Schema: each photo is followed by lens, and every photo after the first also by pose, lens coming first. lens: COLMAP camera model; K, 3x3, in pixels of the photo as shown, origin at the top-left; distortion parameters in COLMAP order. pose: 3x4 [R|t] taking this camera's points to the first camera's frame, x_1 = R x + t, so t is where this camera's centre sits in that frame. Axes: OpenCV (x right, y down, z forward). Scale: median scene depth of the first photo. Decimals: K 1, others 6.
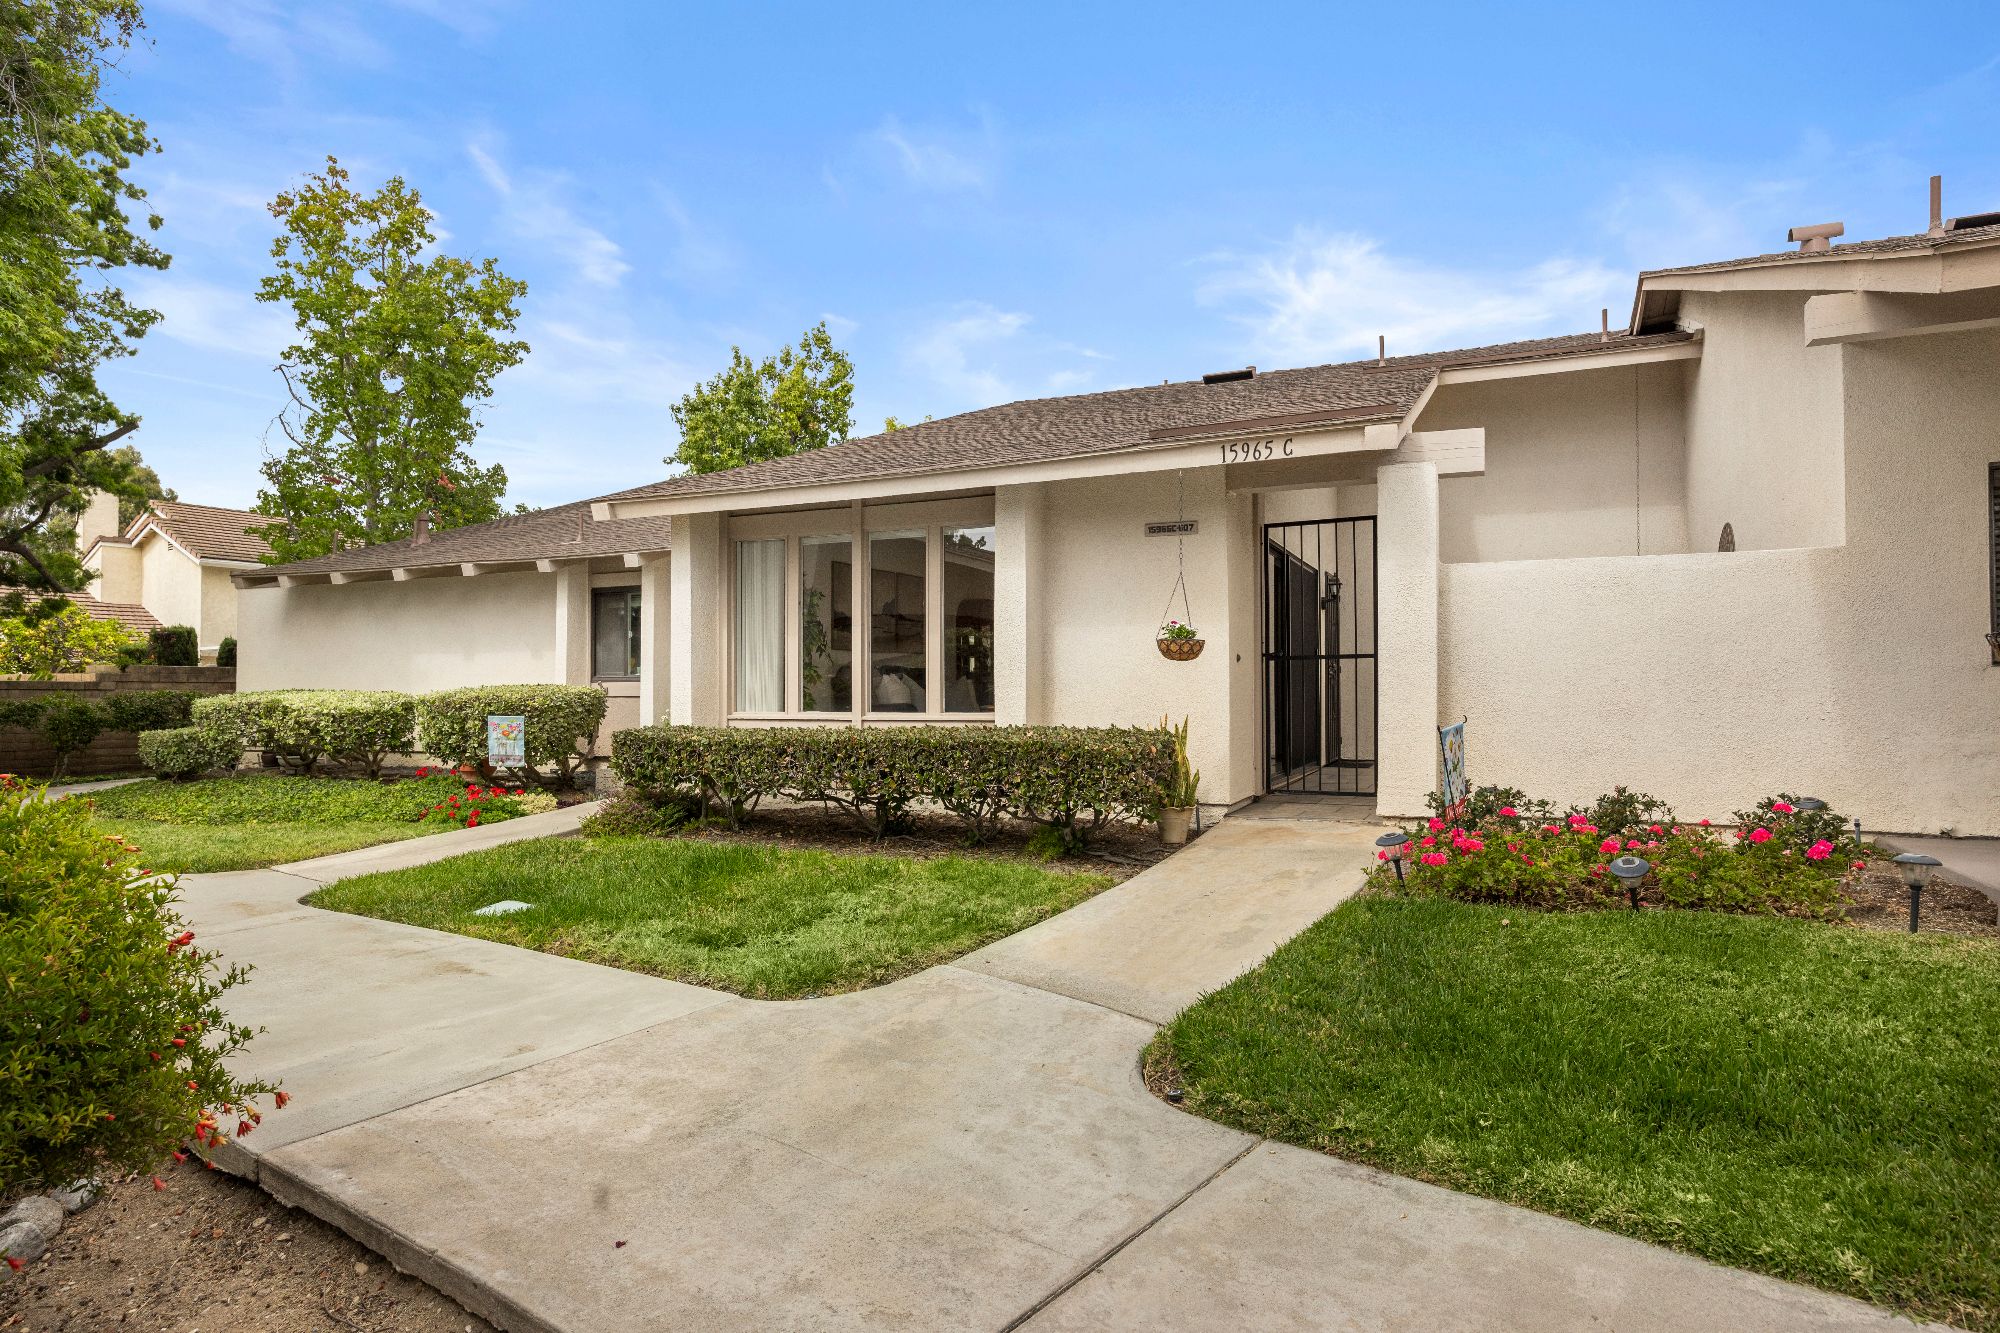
lens RADIAL K [[1126.1, 0, 1001.0], [0, 1126.1, 678.8], [0, 0, 1]] dist [0.000753, -0.002114]
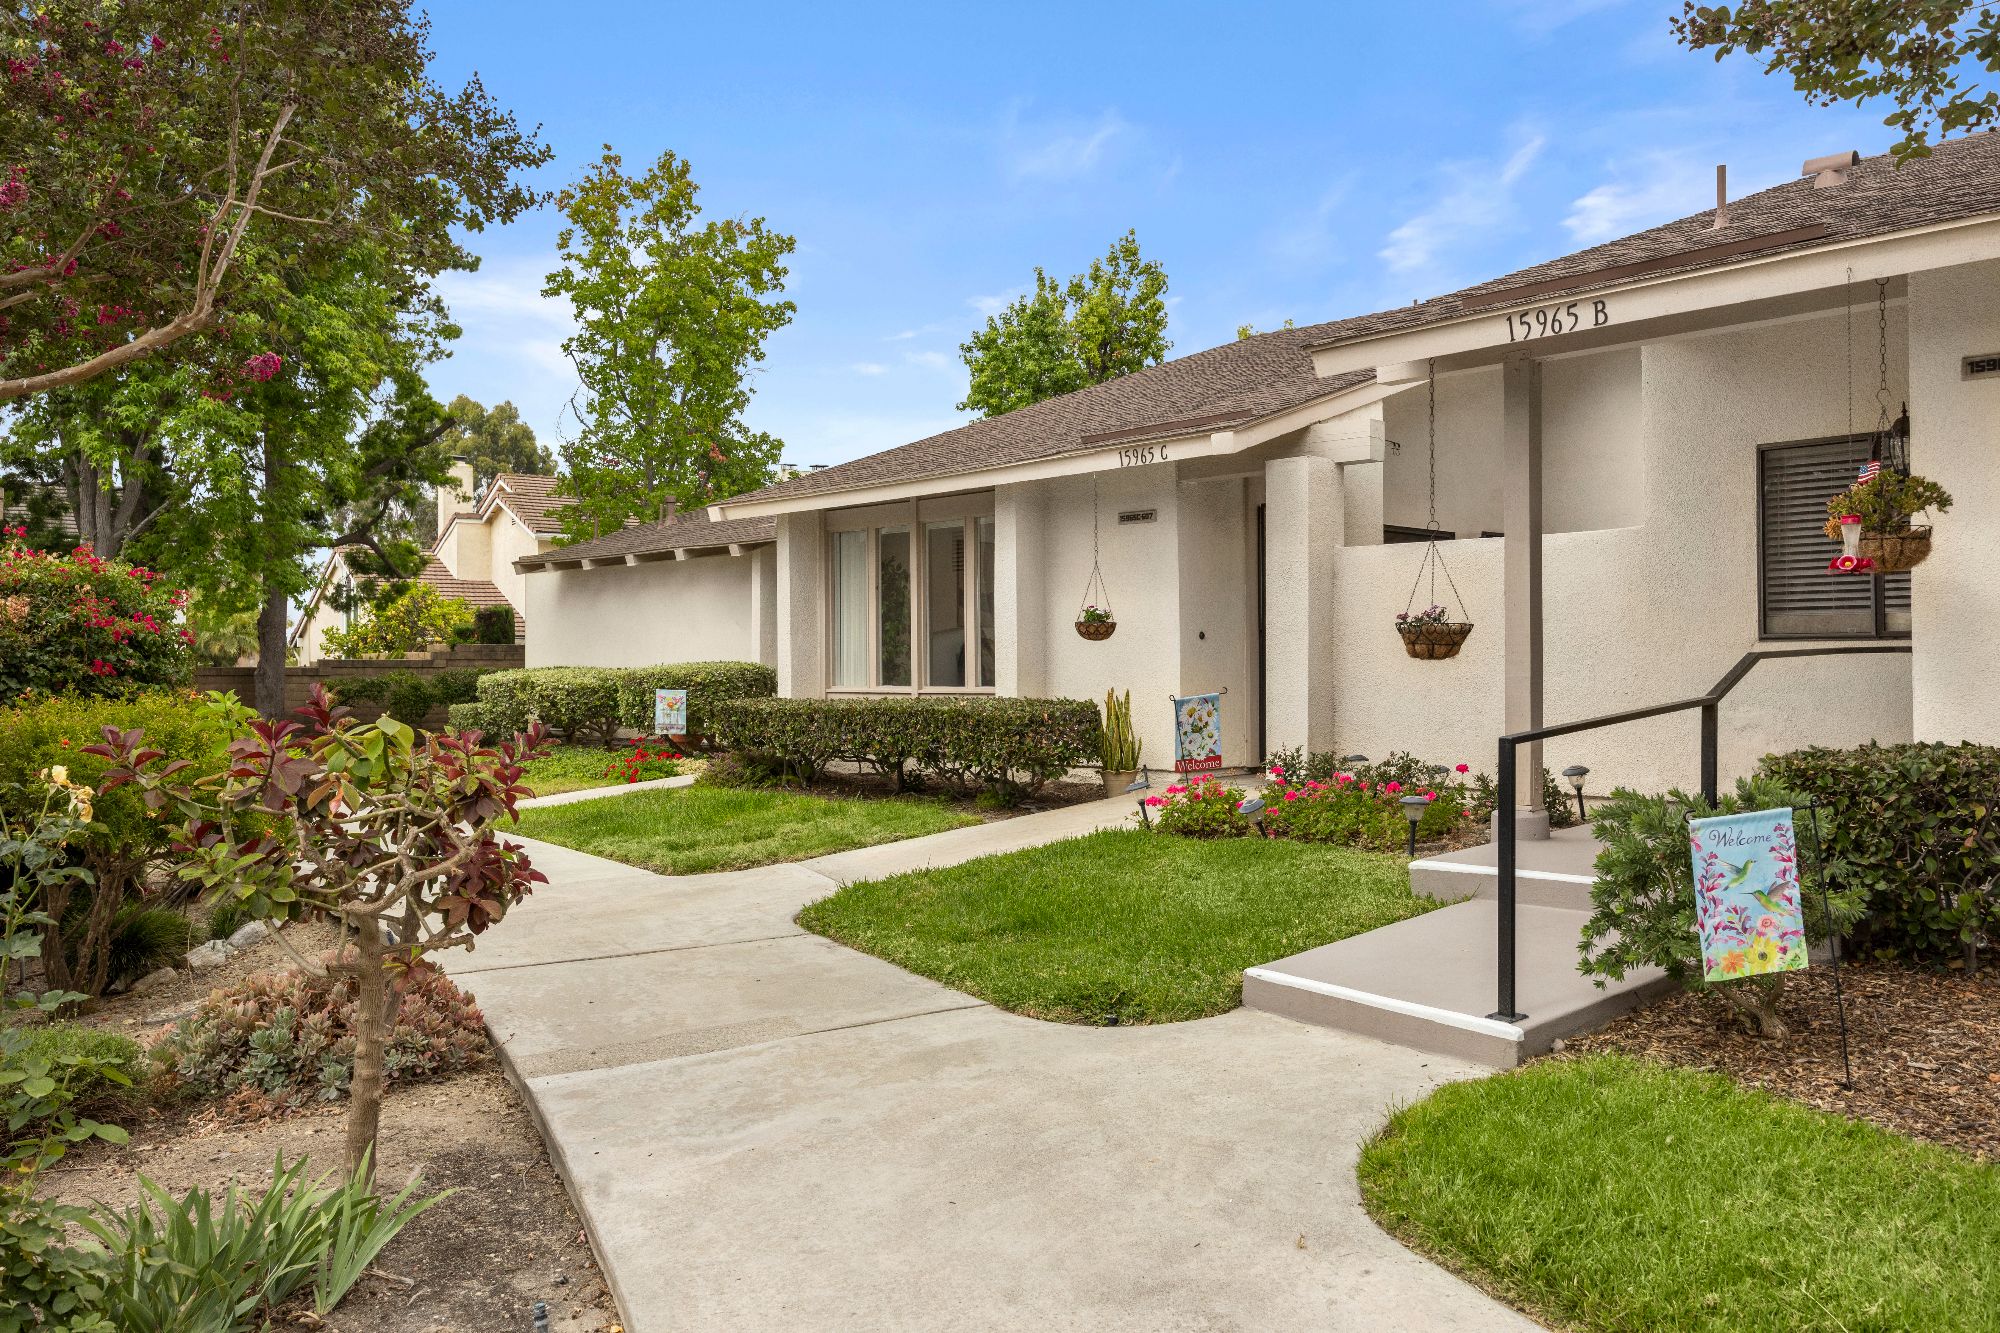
lens RADIAL K [[1593.3, 0, 1000.0], [0, 1593.3, 666.5], [0, 0, 1]] dist [0.001022, 0.001655]
pose [[0.929326, -0.004221, -0.369236, 0.255811], [0.008969, 0.999898, 0.011145, -0.003106], [0.369151, -0.013669, 0.929269, -0.207438]]
